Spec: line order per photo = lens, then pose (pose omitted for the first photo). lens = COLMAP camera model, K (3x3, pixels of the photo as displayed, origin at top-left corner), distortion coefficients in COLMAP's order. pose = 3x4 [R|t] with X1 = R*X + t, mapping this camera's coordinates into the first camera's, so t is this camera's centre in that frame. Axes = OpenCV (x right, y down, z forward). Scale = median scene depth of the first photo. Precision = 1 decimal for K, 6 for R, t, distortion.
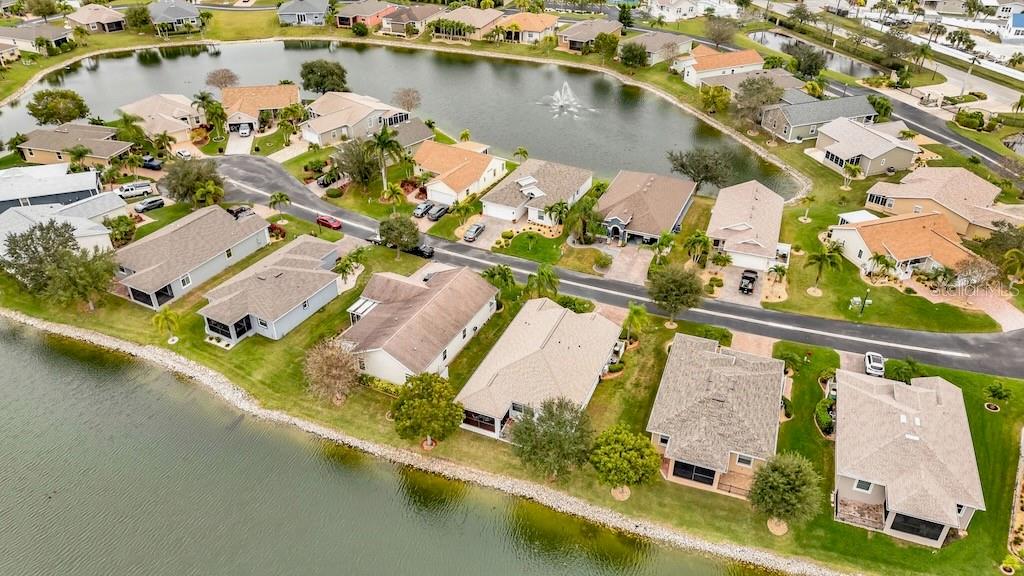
lens RADIAL K [[745.0, 0, 512.0], [0, 745.0, 288.0], [0, 0, 1]] dist [0.056427, -0.035044]
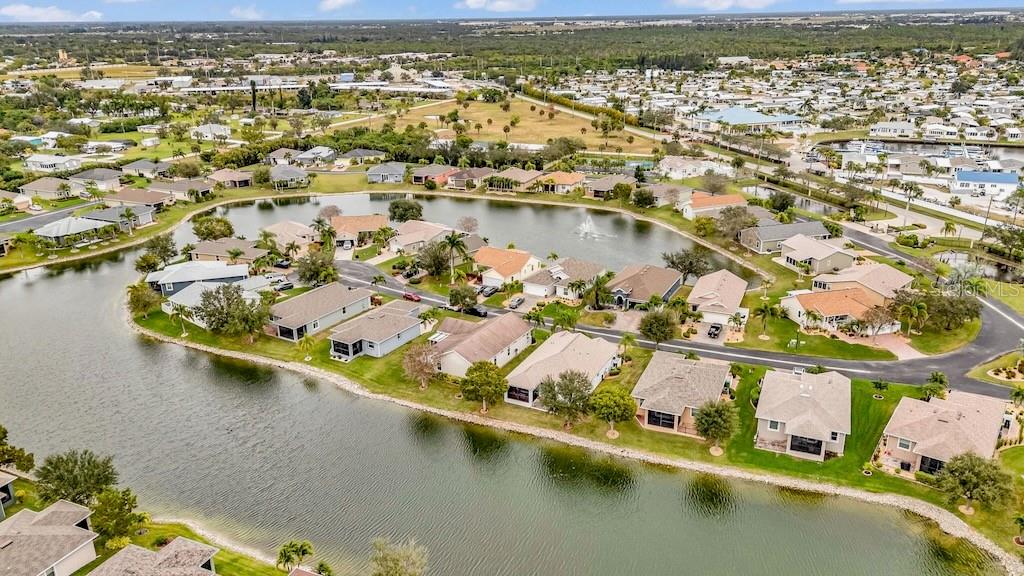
lens RADIAL K [[772.6, 0, 512.0], [0, 772.6, 288.0], [0, 0, 1]] dist [0.090022, -0.091955]
pose [[0.998365, 0.004561, -0.056970, 0.021001], [-0.018299, 0.969842, -0.243046, 0.242347], [0.054144, 0.243691, 0.968340, -0.379910]]
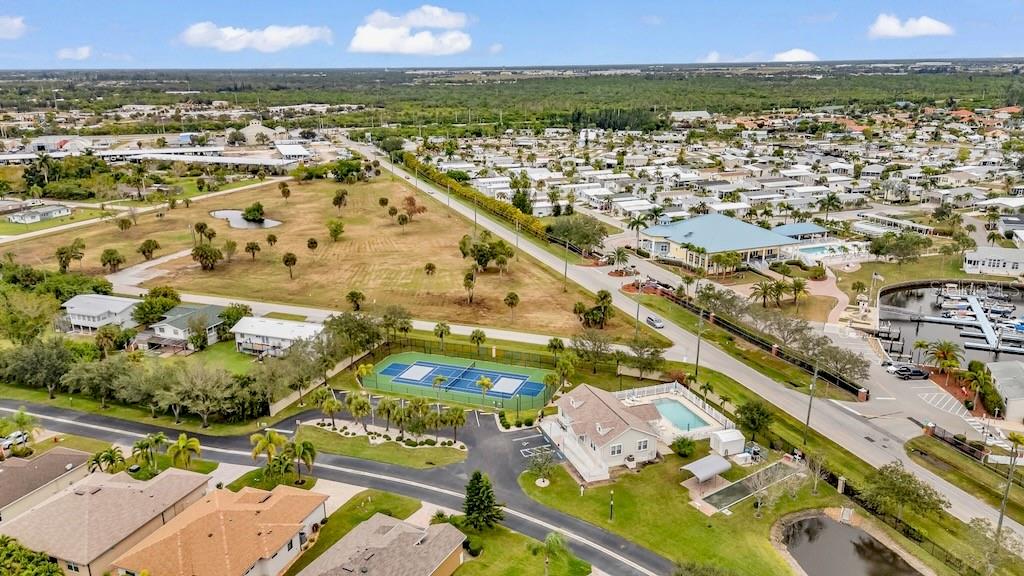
lens RADIAL K [[772.6, 0, 512.0], [0, 772.6, 288.0], [0, 0, 1]] dist [0.090022, -0.091955]
pose [[0.999924, -0.012042, -0.002557, 0.288576], [0.010732, 0.954444, -0.298198, -0.579701], [0.006032, 0.298148, 0.954501, 0.929047]]
